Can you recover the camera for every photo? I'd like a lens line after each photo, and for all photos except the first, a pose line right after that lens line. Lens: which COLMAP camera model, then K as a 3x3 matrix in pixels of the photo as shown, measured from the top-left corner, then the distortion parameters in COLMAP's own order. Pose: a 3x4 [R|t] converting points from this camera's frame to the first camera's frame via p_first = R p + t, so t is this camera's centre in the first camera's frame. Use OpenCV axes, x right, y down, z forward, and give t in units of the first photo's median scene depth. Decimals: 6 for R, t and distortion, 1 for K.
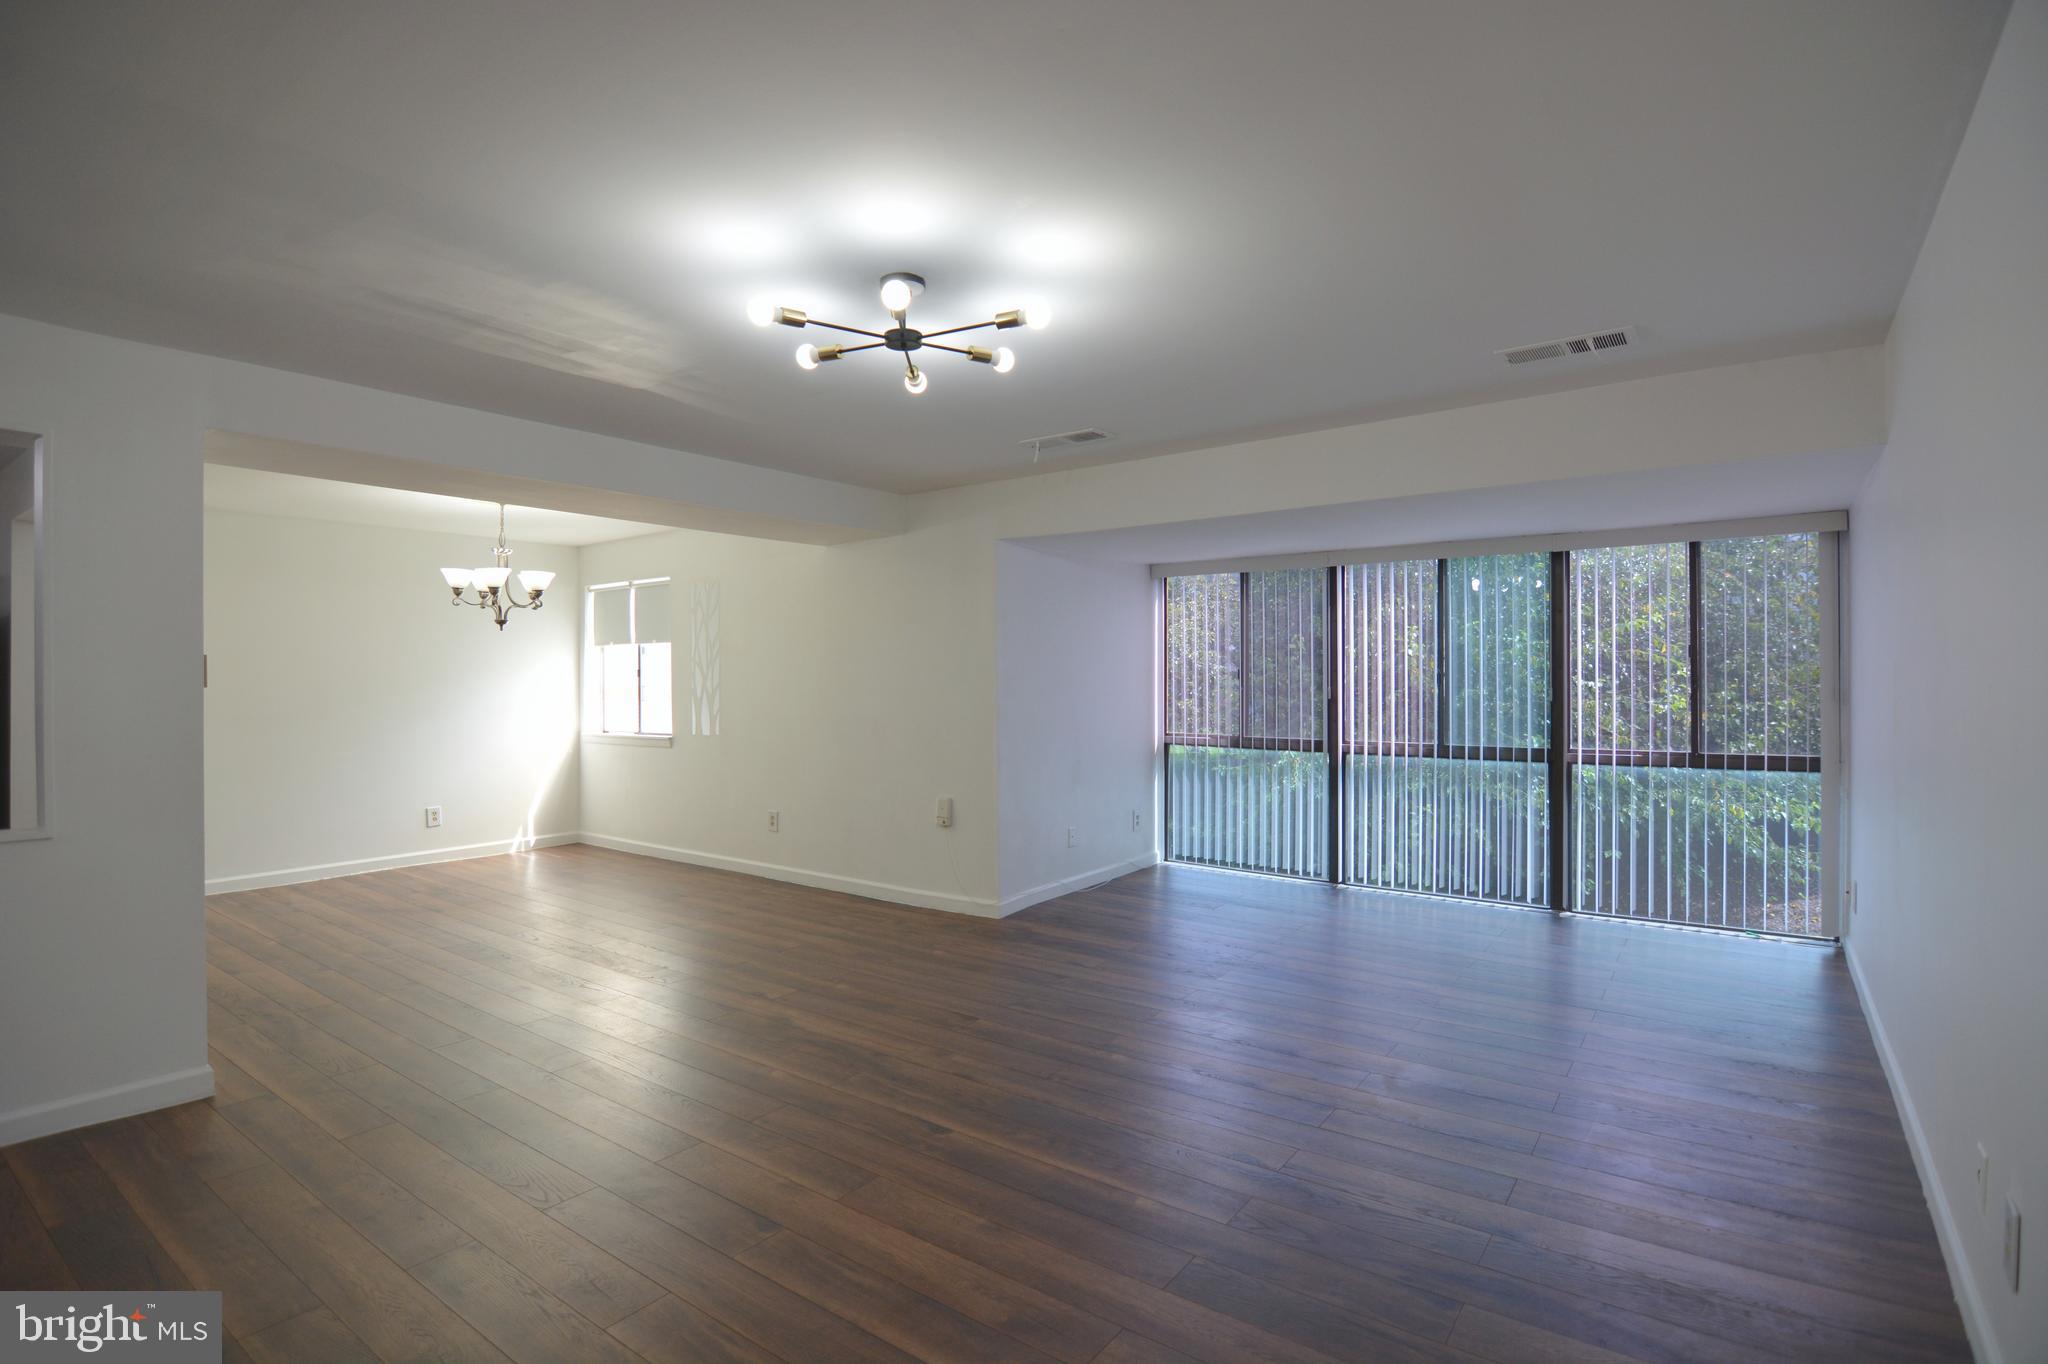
lens RADIAL K [[992.7, 0, 1016.2], [0, 992.7, 676.4], [0, 0, 1]] dist [-0.001028, -0.015179]
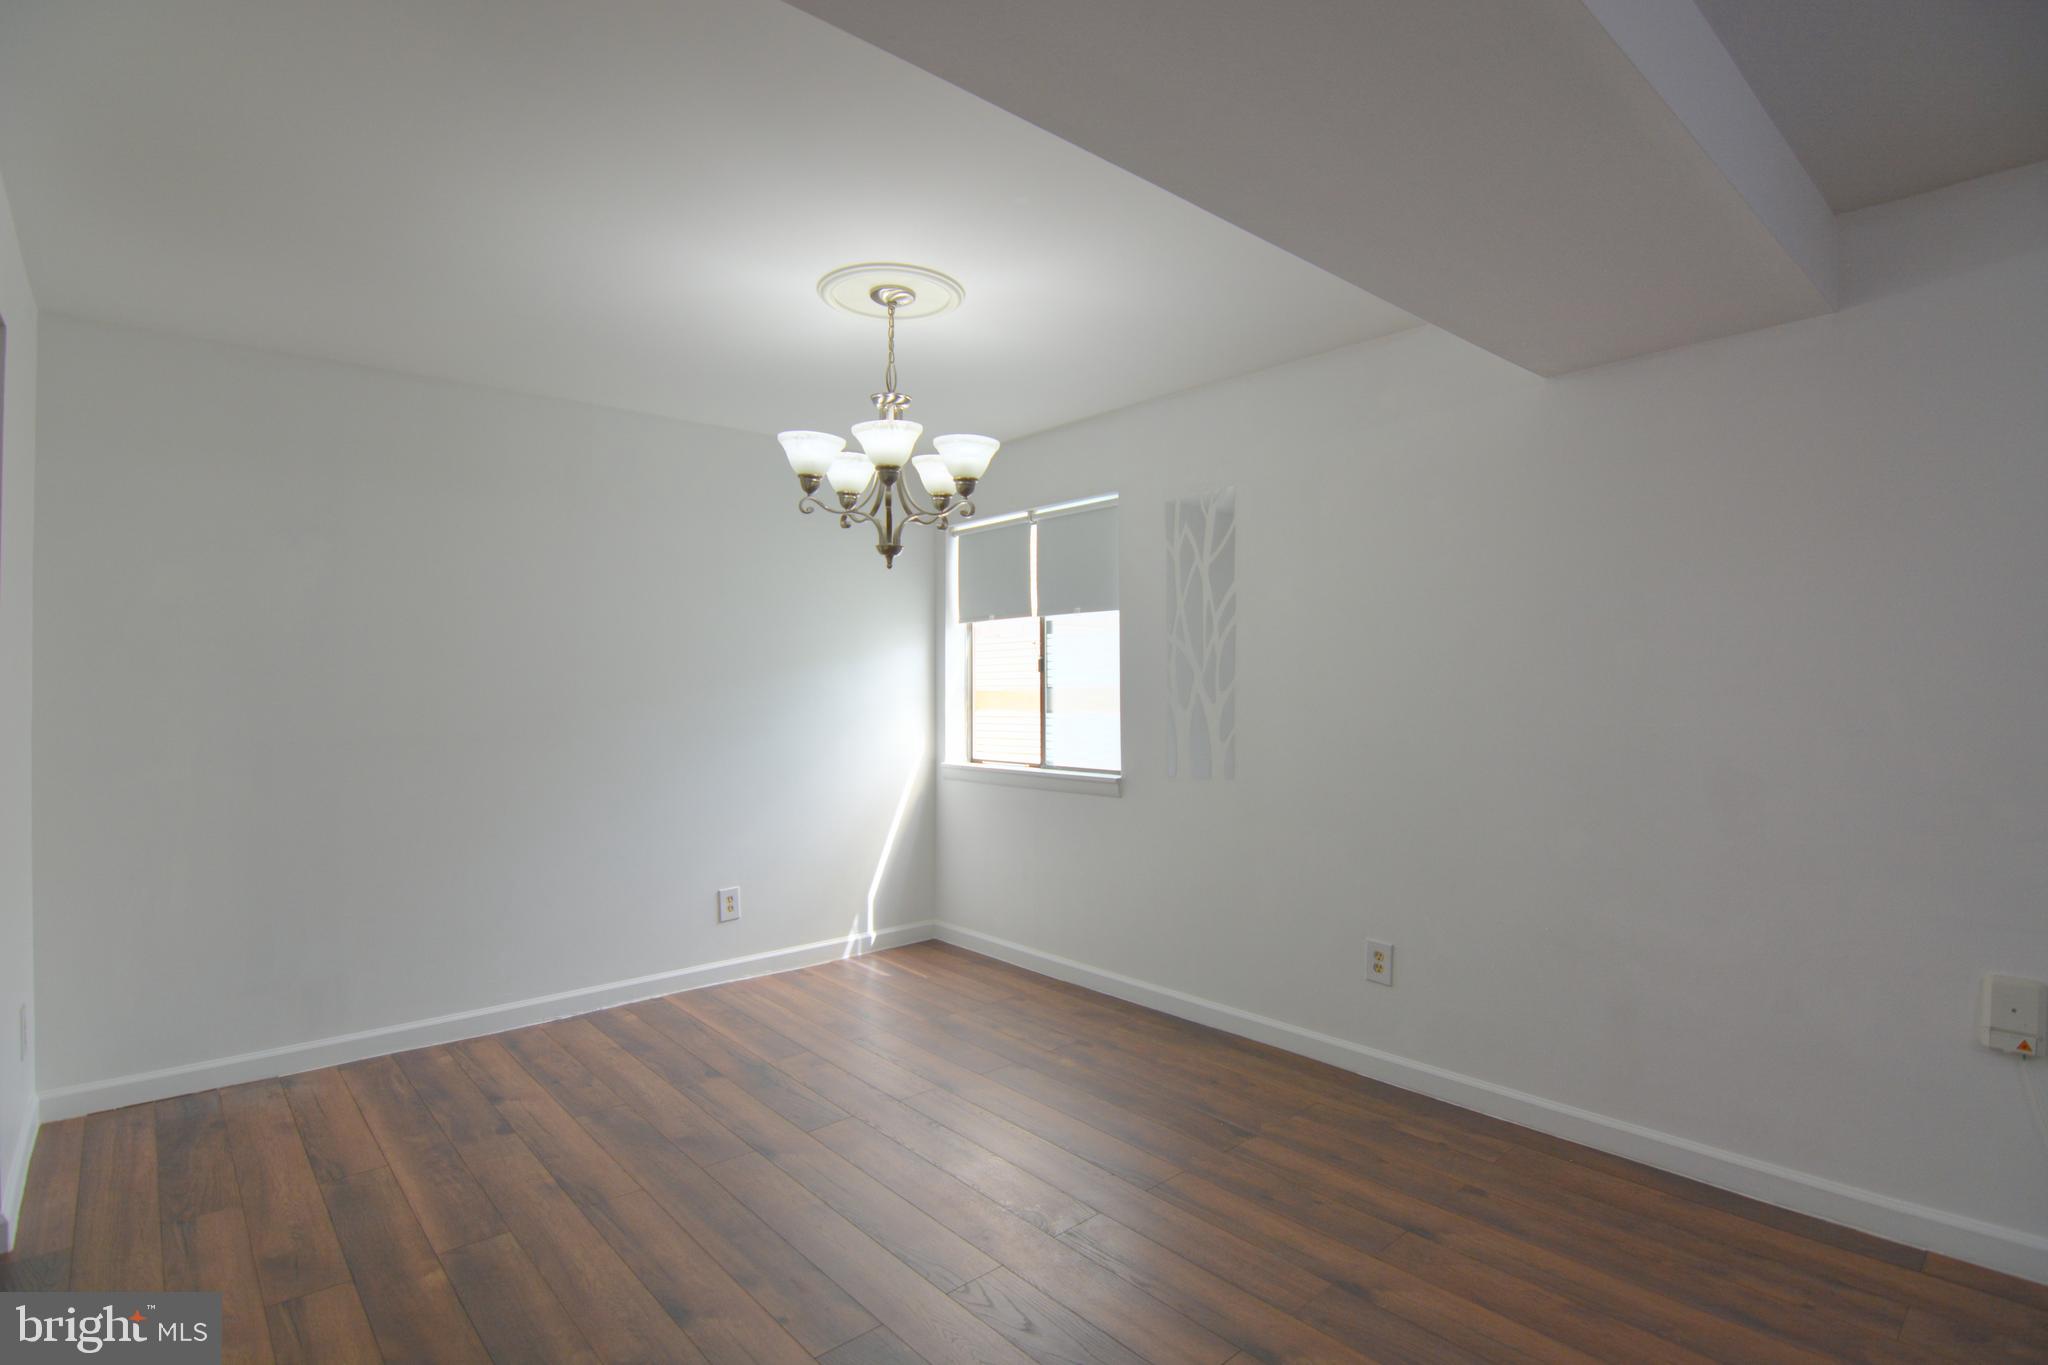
lens RADIAL K [[1006.6, 0, 1024.0], [0, 1006.6, 682.5], [0, 0, 1]] dist [-0.018818, -0.000982]
pose [[0.980535, 0.003214, -0.196318, -0.360535], [-0.003216, 0.999995, 0.000310, 0.008411], [0.196318, 0.000328, 0.980540, 0.538086]]
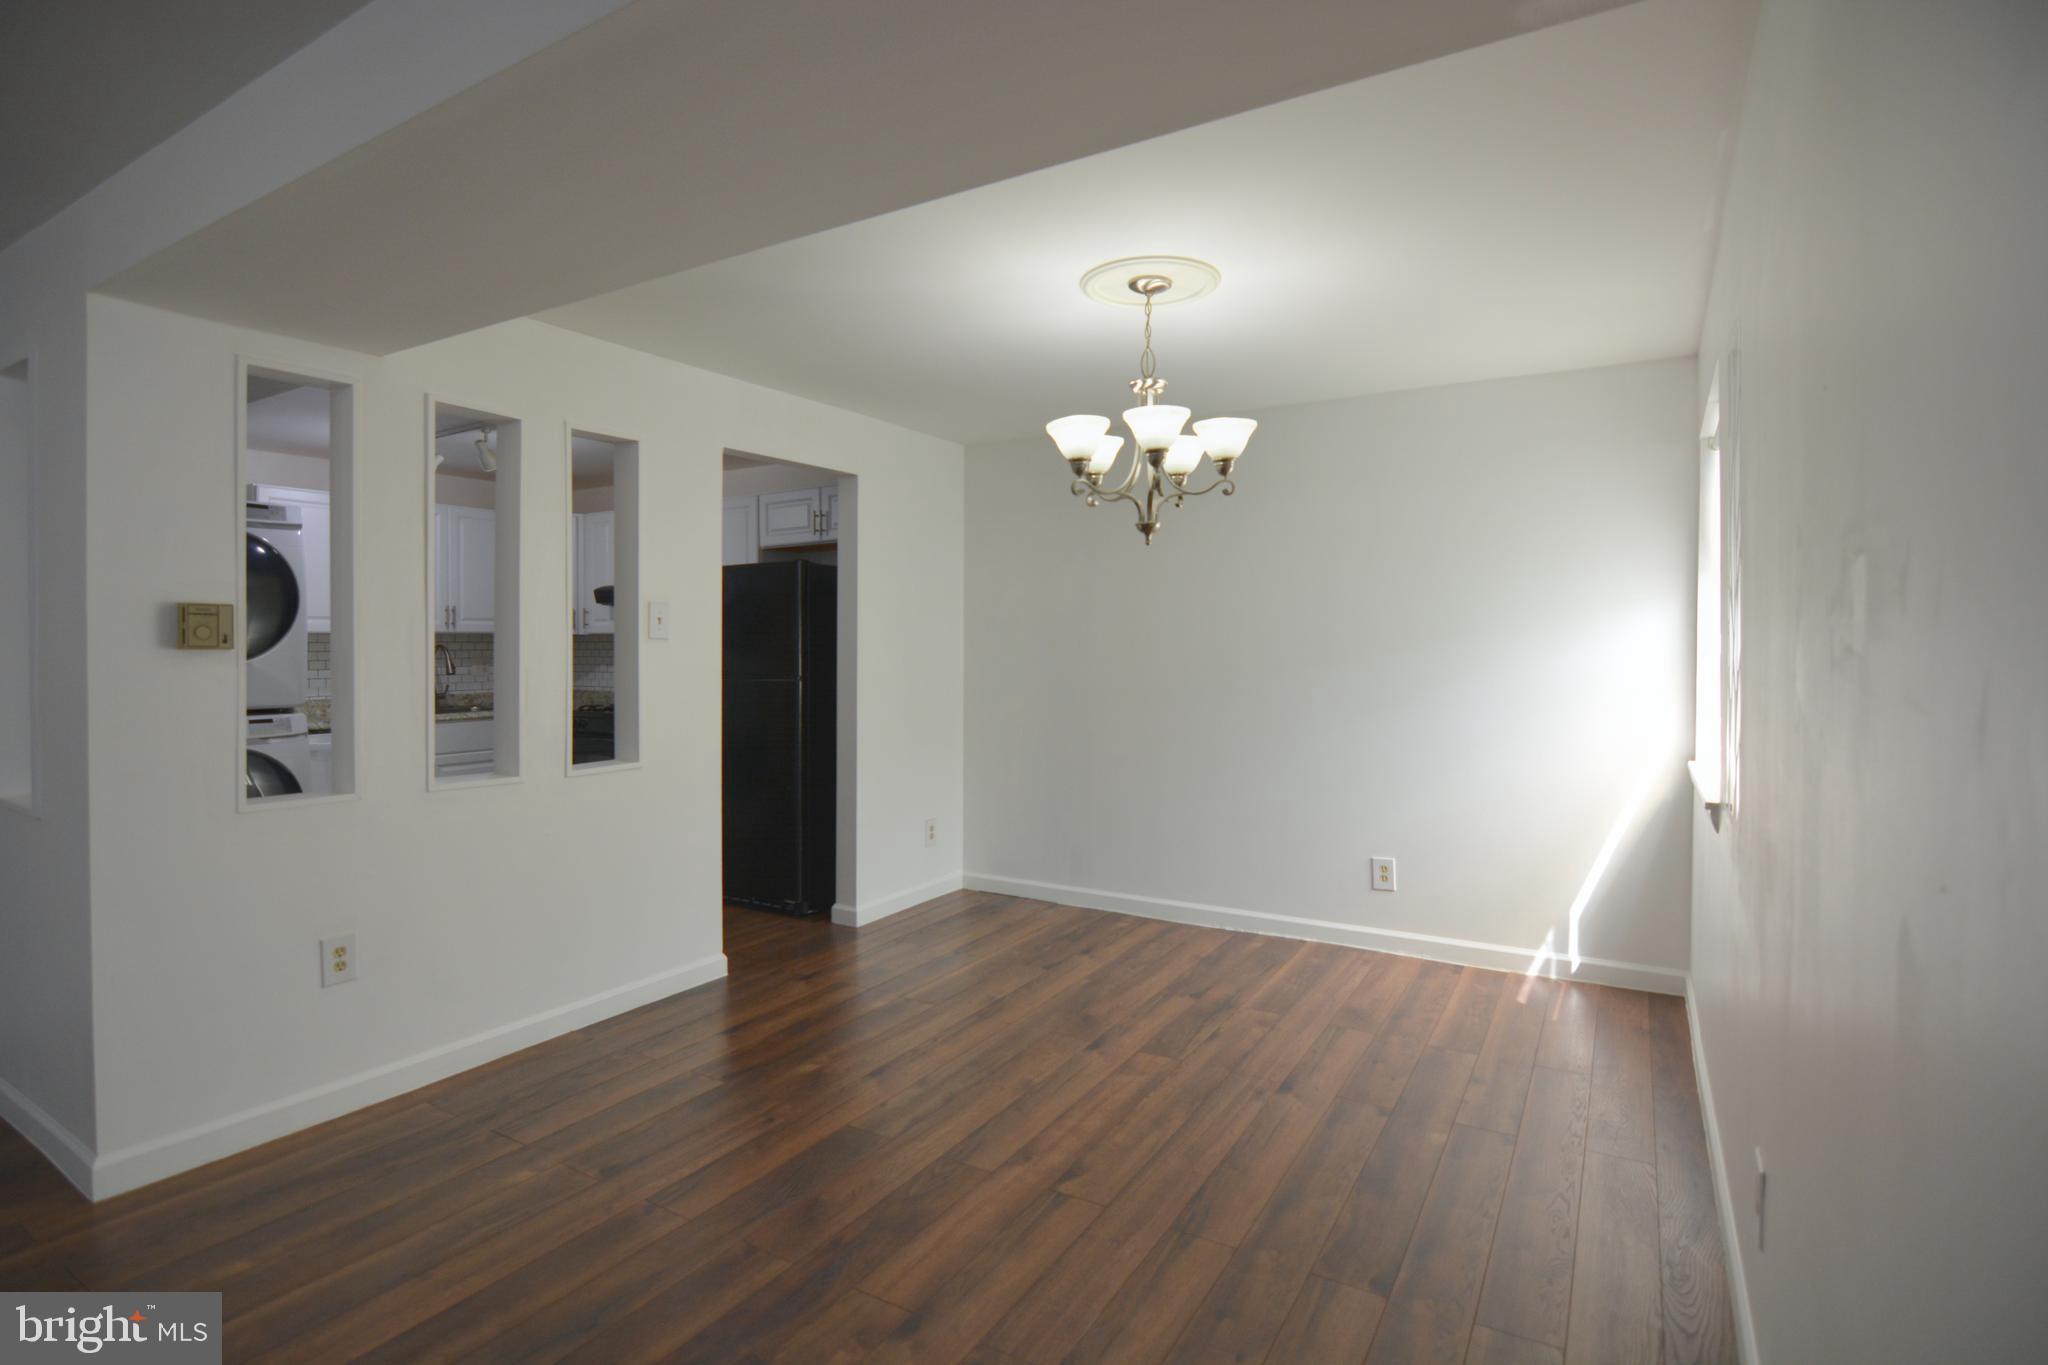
lens RADIAL K [[1000.4, 0, 1013.1], [0, 1000.4, 664.6], [0, 0, 1]] dist [-0.012906, -0.000975]
pose [[0.088879, 0.021623, -0.995808, -0.016360], [-0.001286, 0.999766, 0.021594, 0.003888], [0.996042, -0.000638, 0.088886, 0.886779]]
